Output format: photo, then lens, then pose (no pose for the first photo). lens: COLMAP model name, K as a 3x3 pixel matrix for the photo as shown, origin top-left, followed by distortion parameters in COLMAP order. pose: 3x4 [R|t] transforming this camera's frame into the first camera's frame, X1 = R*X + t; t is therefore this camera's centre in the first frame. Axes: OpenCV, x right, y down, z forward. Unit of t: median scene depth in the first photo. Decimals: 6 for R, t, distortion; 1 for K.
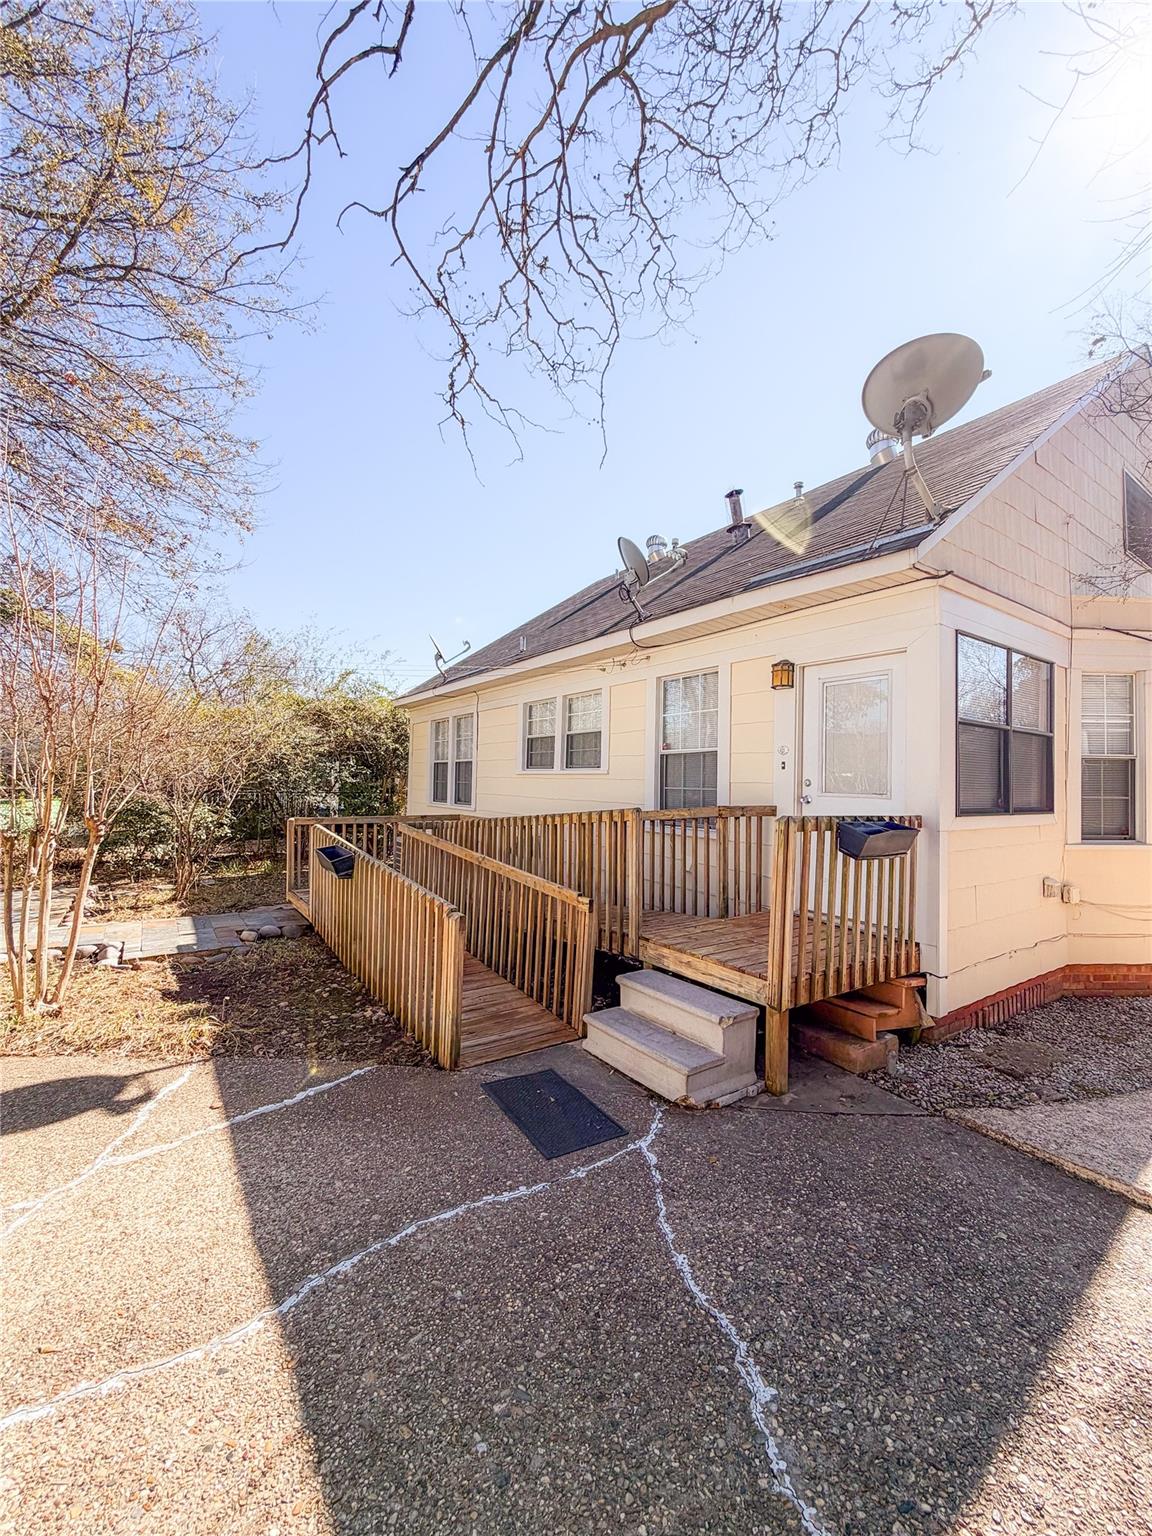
lens RADIAL K [[611.7, 0, 574.4], [0, 611.7, 766.9], [0, 0, 1]] dist [-0.000266, 0.000153]
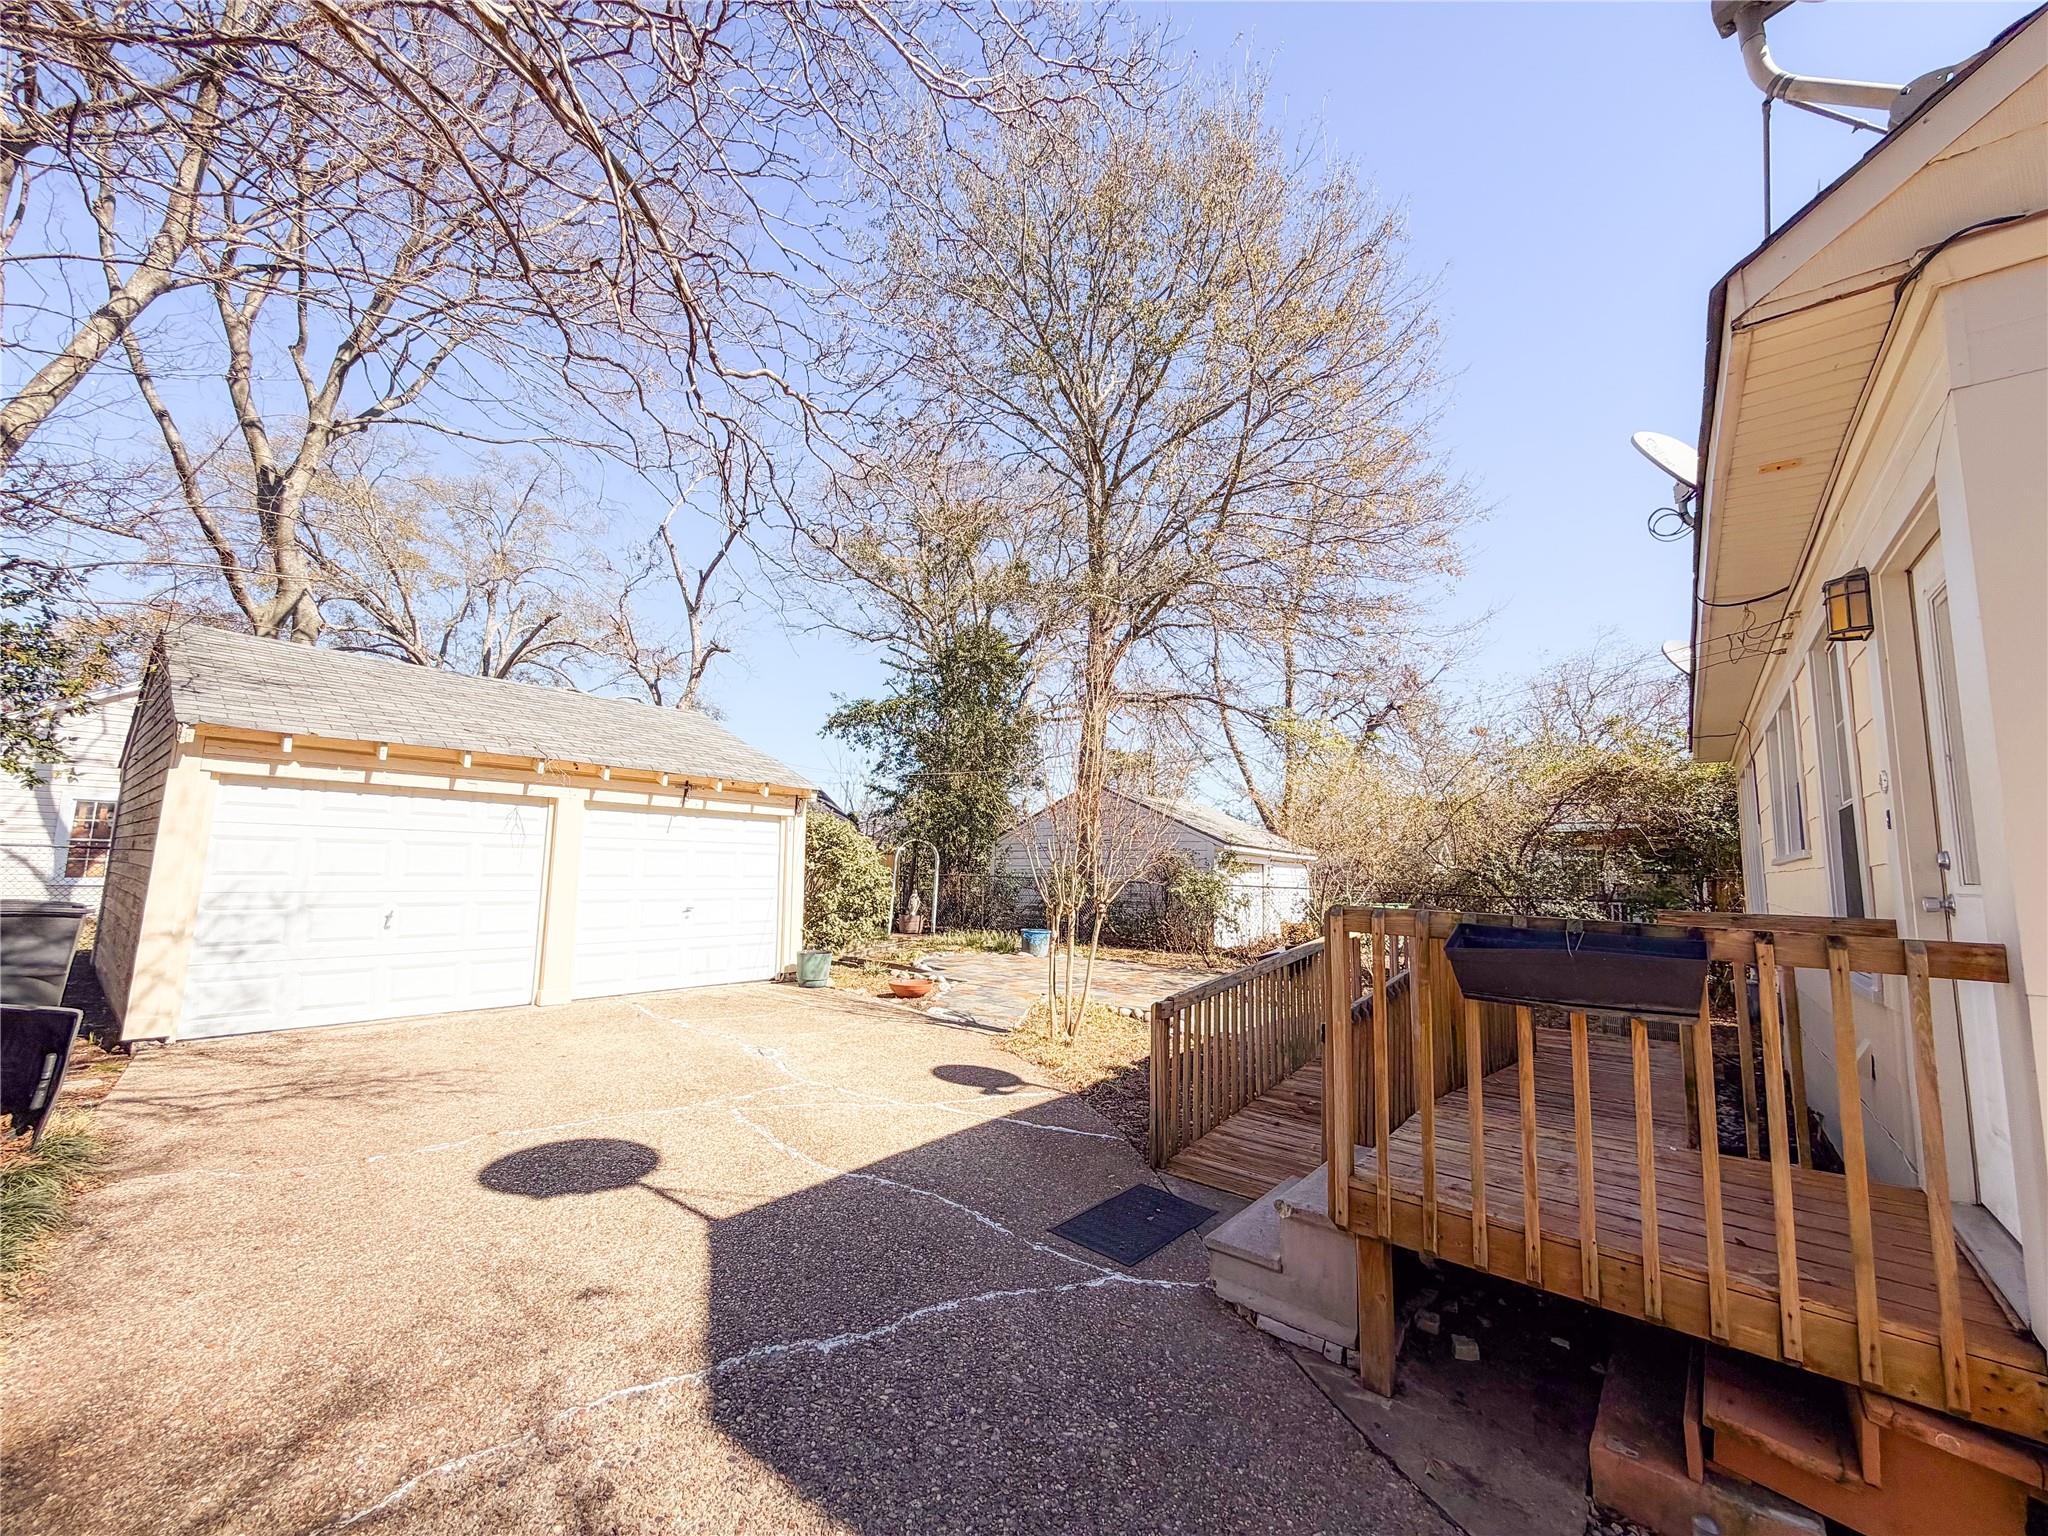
lens RADIAL K [[815.7, 0, 1022.8], [0, 815.7, 771.0], [0, 0, 1]] dist [-0.000266, 0.000153]
pose [[0.286882, -0.124489, -0.949843, 1.356111], [0.004497, 0.991684, -0.128615, 0.062355], [0.957955, 0.032626, 0.285056, 0.564517]]
